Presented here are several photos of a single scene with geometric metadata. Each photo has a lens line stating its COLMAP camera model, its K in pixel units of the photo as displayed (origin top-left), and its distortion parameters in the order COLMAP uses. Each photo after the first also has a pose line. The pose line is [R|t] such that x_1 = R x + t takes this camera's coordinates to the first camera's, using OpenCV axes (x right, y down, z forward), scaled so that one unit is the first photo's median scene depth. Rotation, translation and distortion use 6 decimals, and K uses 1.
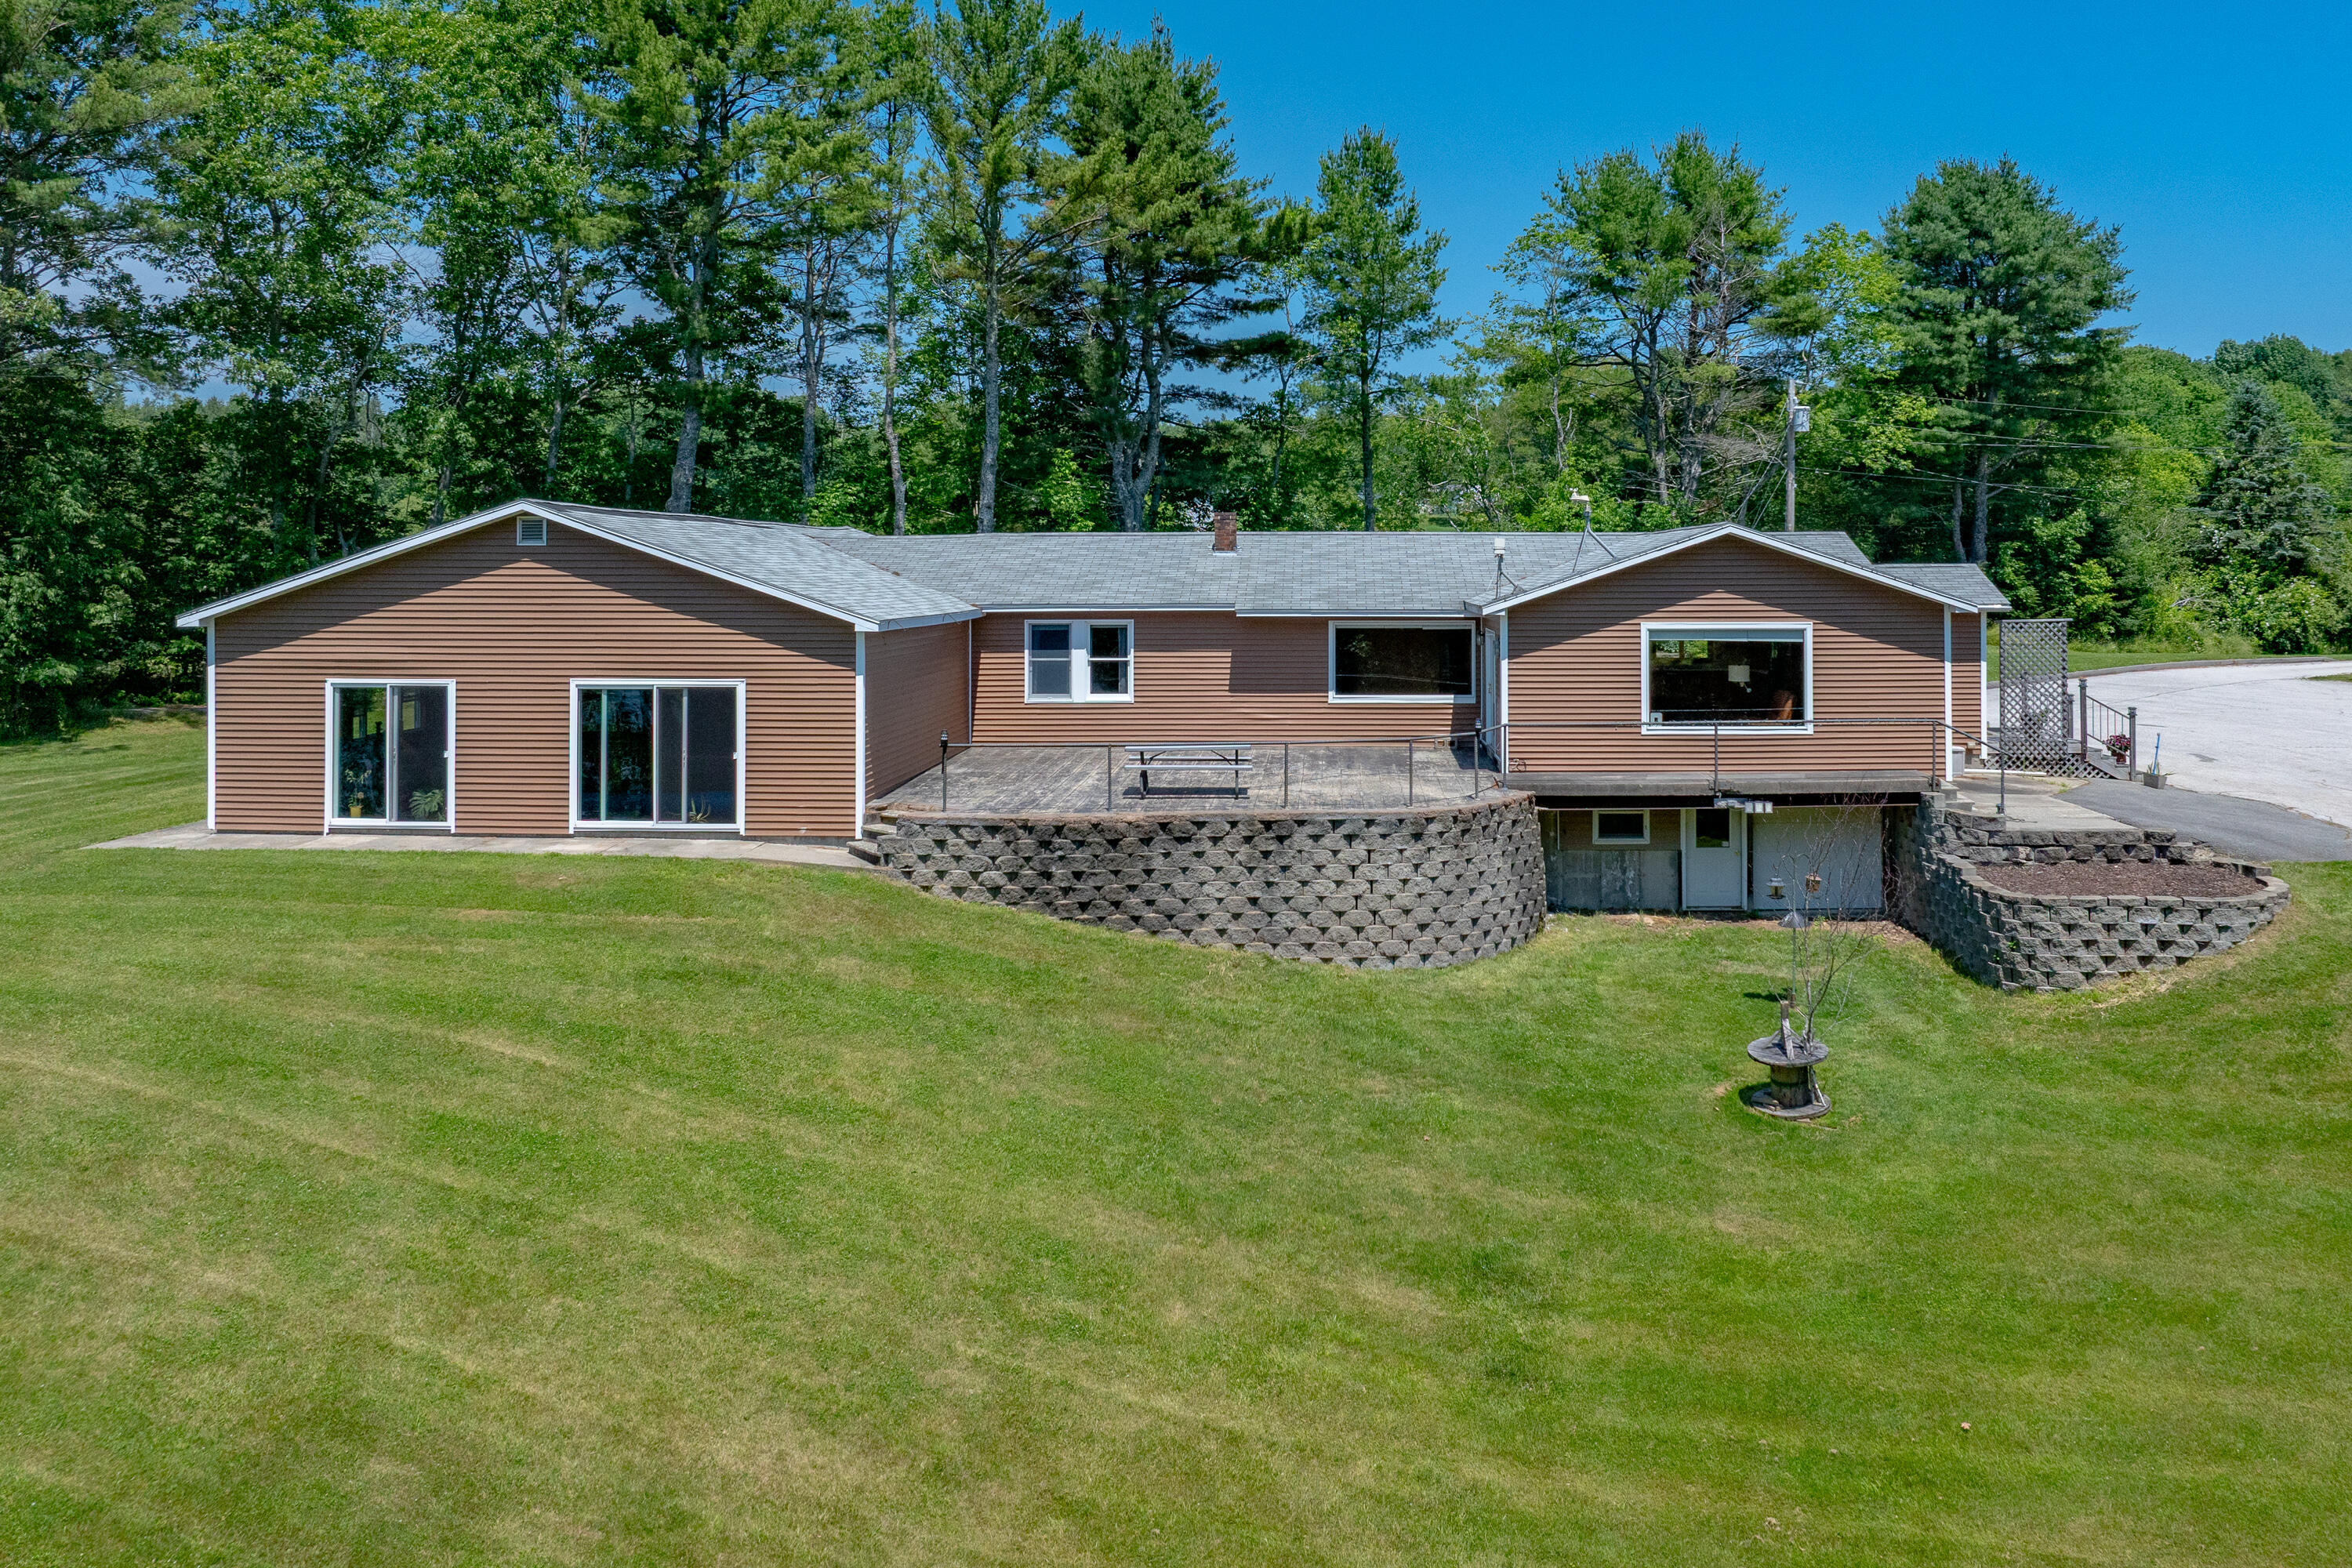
lens RADIAL K [[1955.4, 0, 1237.4], [0, 1955.4, 594.9], [0, 0, 1]] dist [-0.052800, 0.018585]
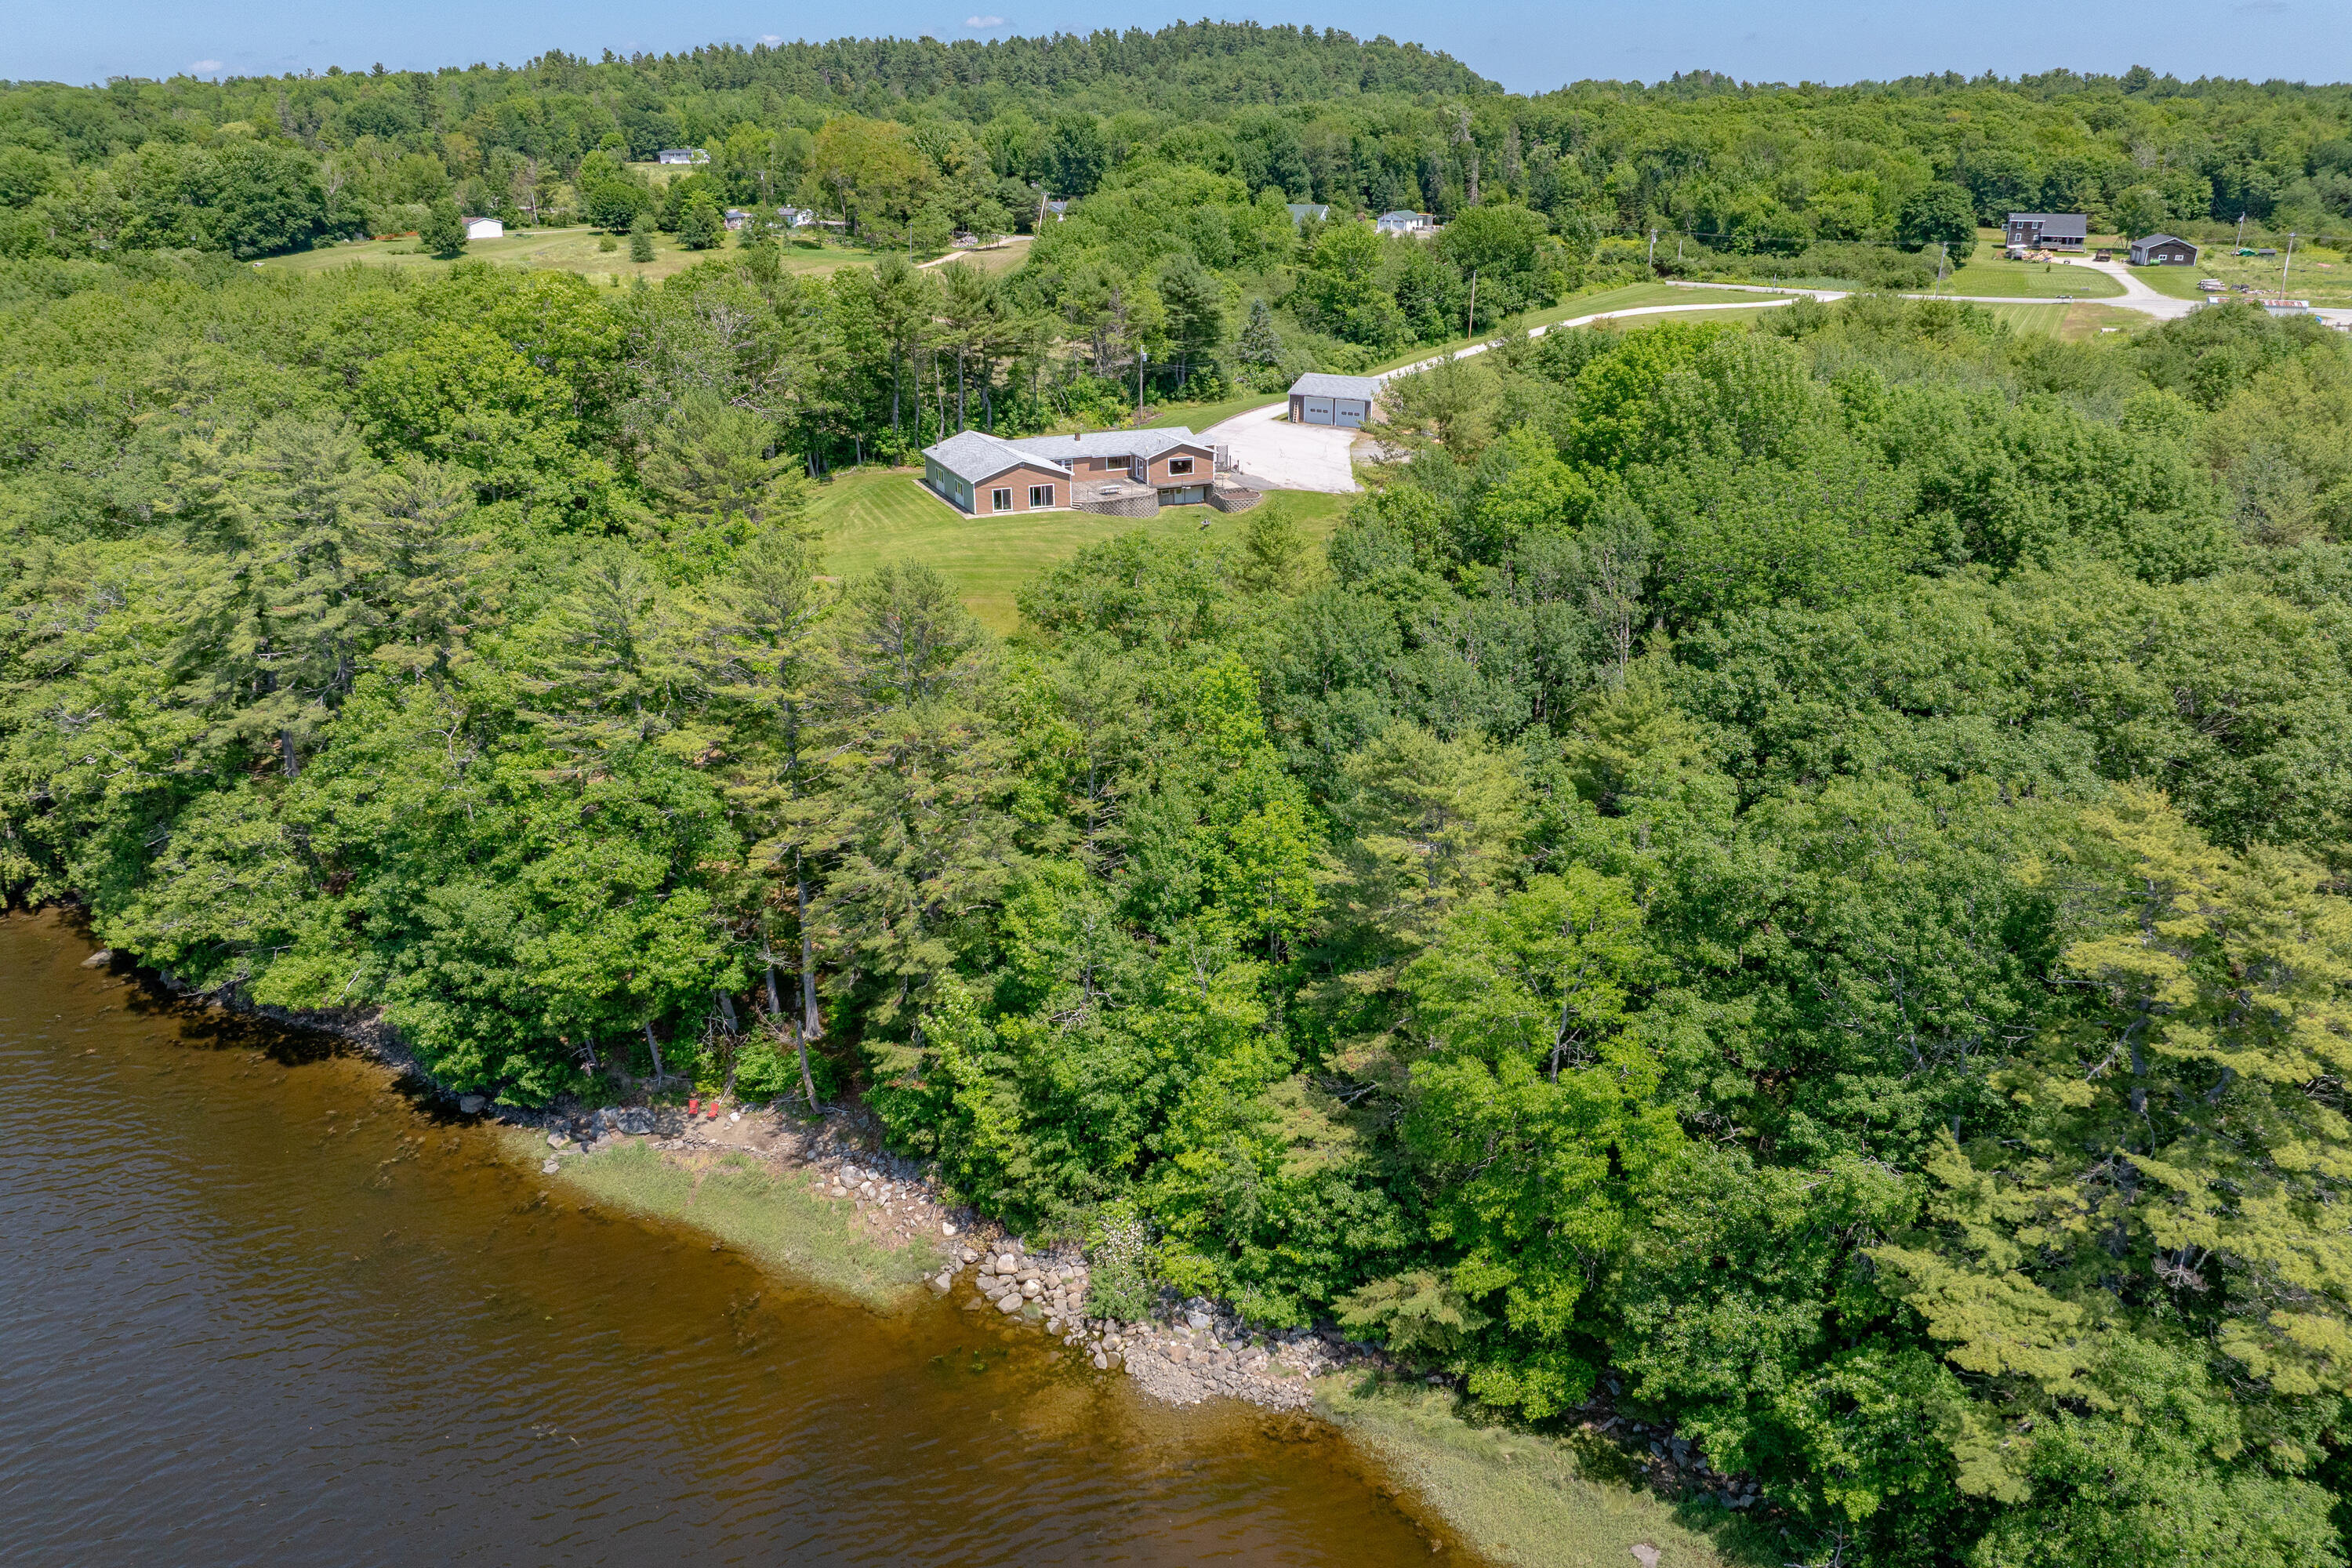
lens RADIAL K [[1693.4, 0, 1169.0], [0, 1693.4, 725.3], [0, 0, 1]] dist [-0.039261, 0.001631]
pose [[0.907033, -0.141018, 0.396743, -2.294300], [0.008354, 0.948091, 0.317891, -1.001417], [-0.420977, -0.285023, 0.861128, -4.344306]]
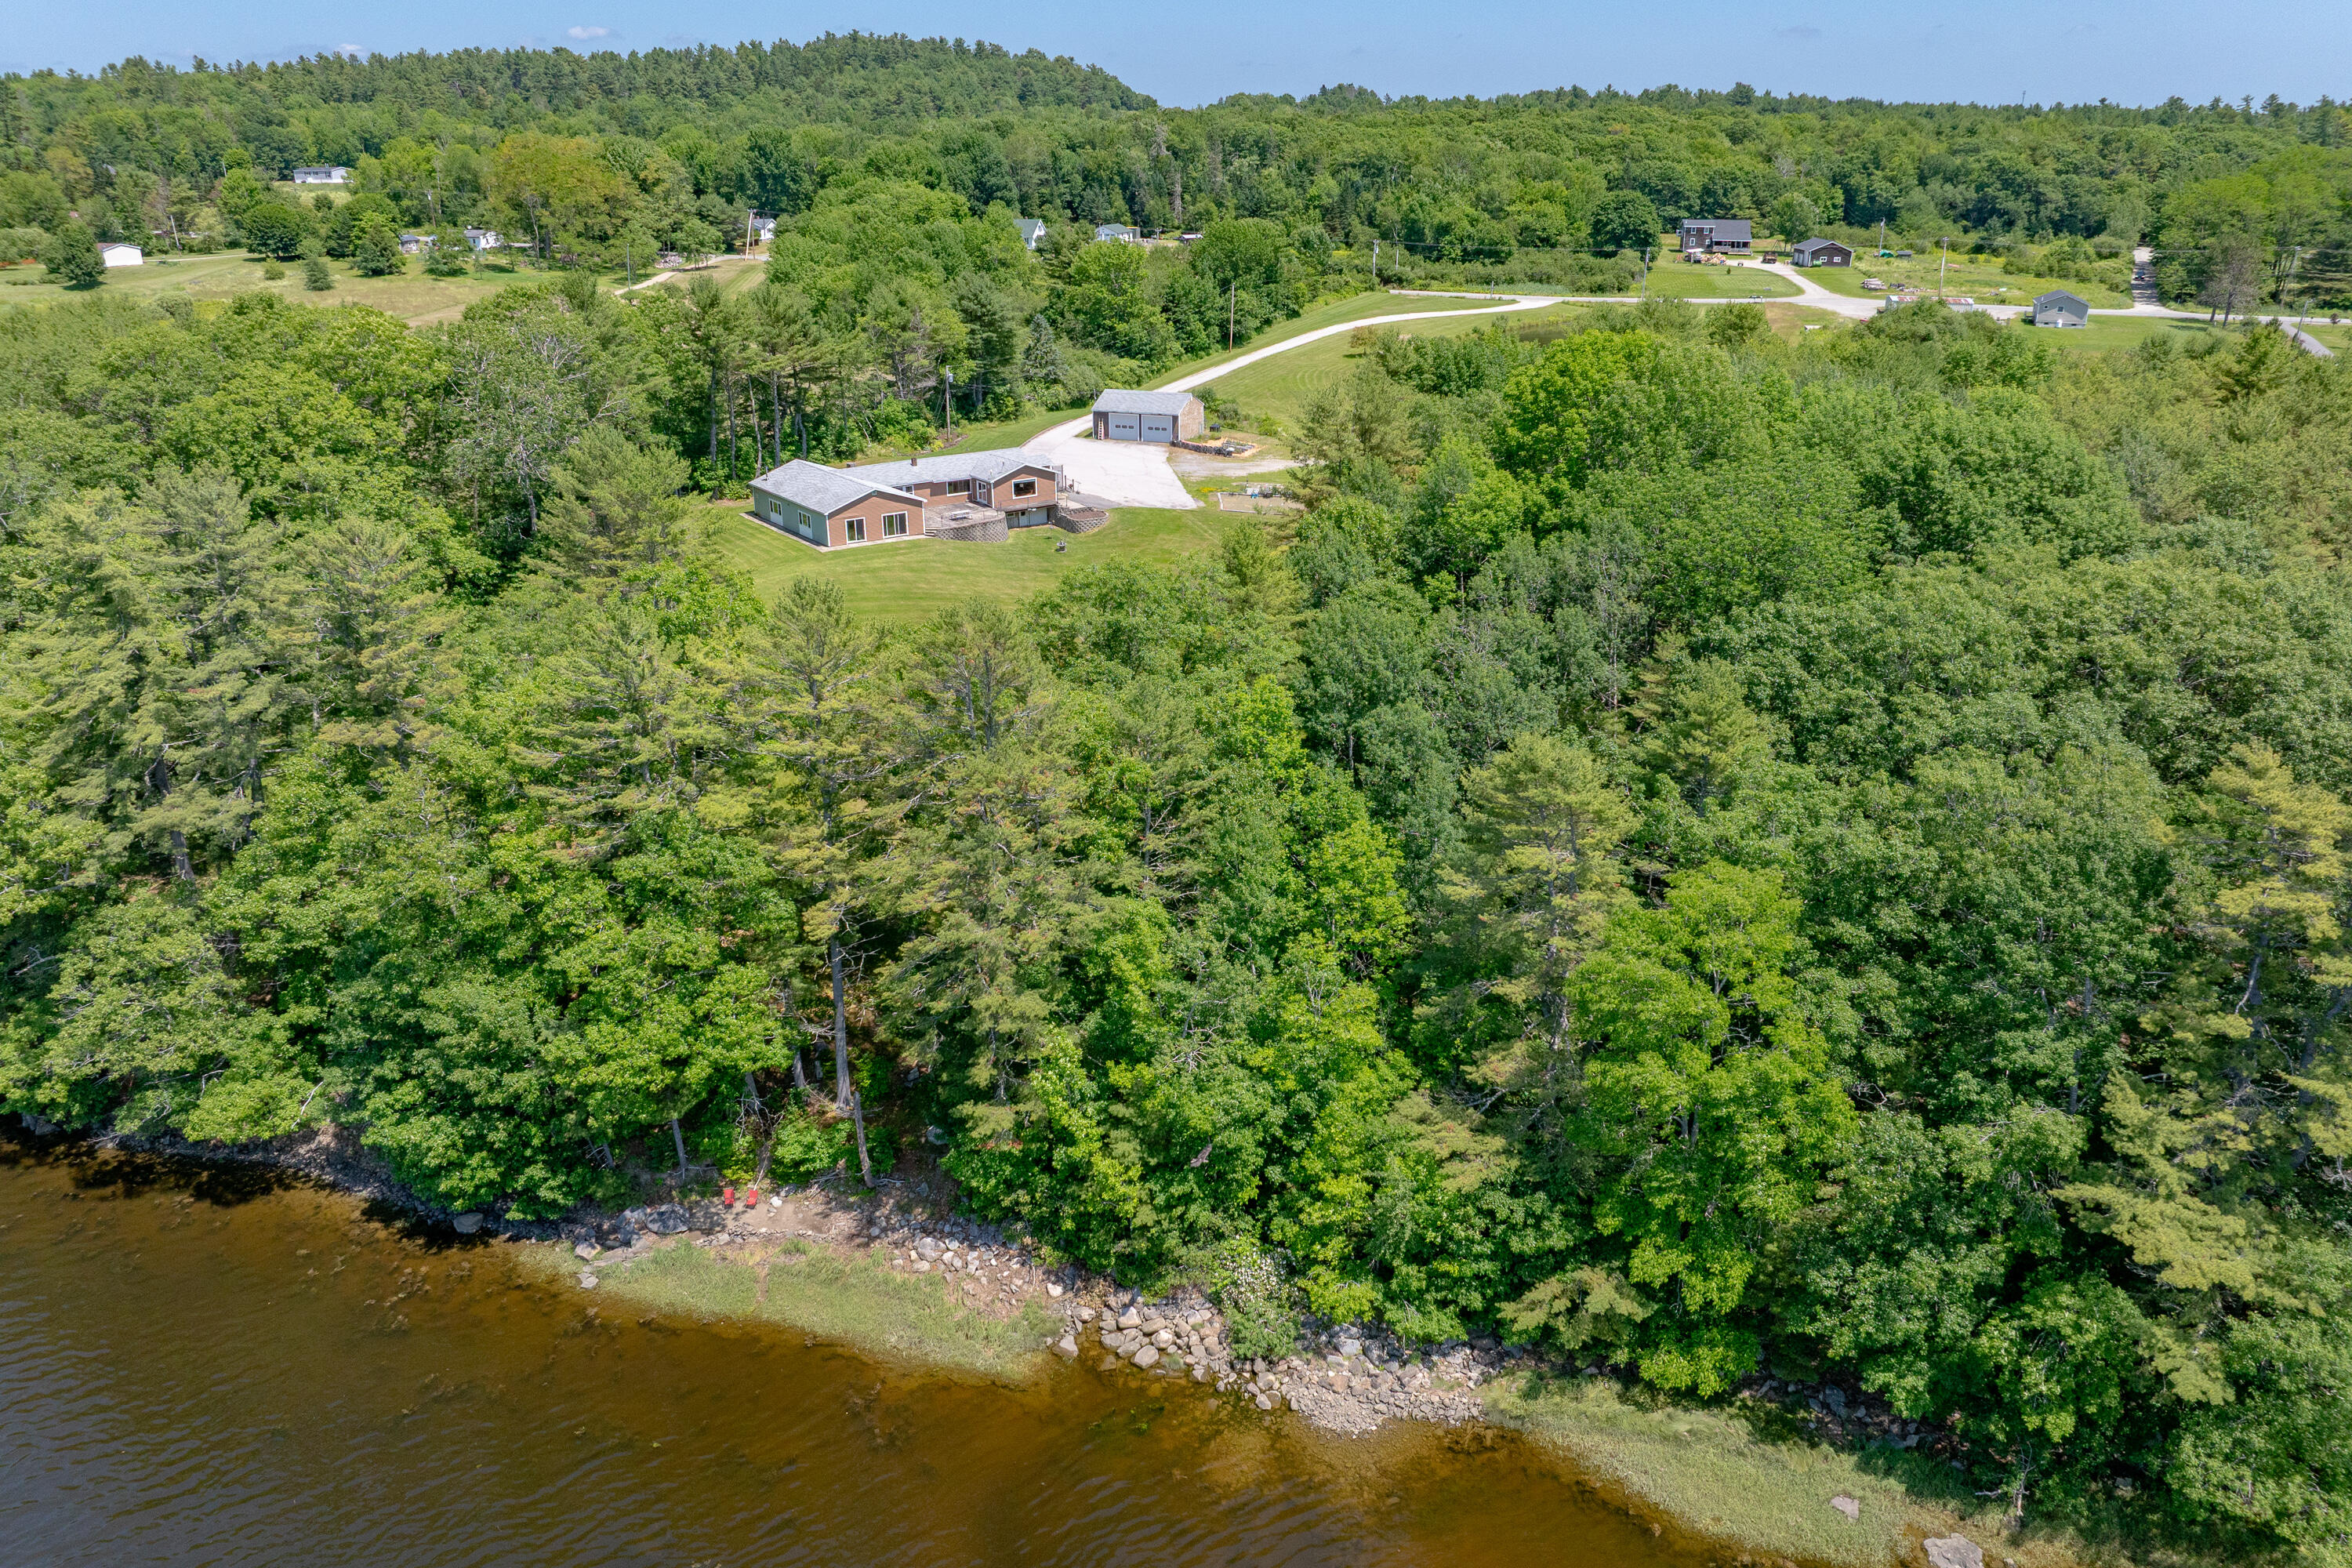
lens RADIAL K [[1696.3, 0, 1180.7], [0, 1696.3, 738.5], [0, 0, 1]] dist [-0.046075, 0.009142]
pose [[0.796406, -0.200269, 0.570639, -2.864457], [0.009211, 0.947484, 0.319670, -1.020608], [-0.604692, -0.249332, 0.756427, -3.944529]]
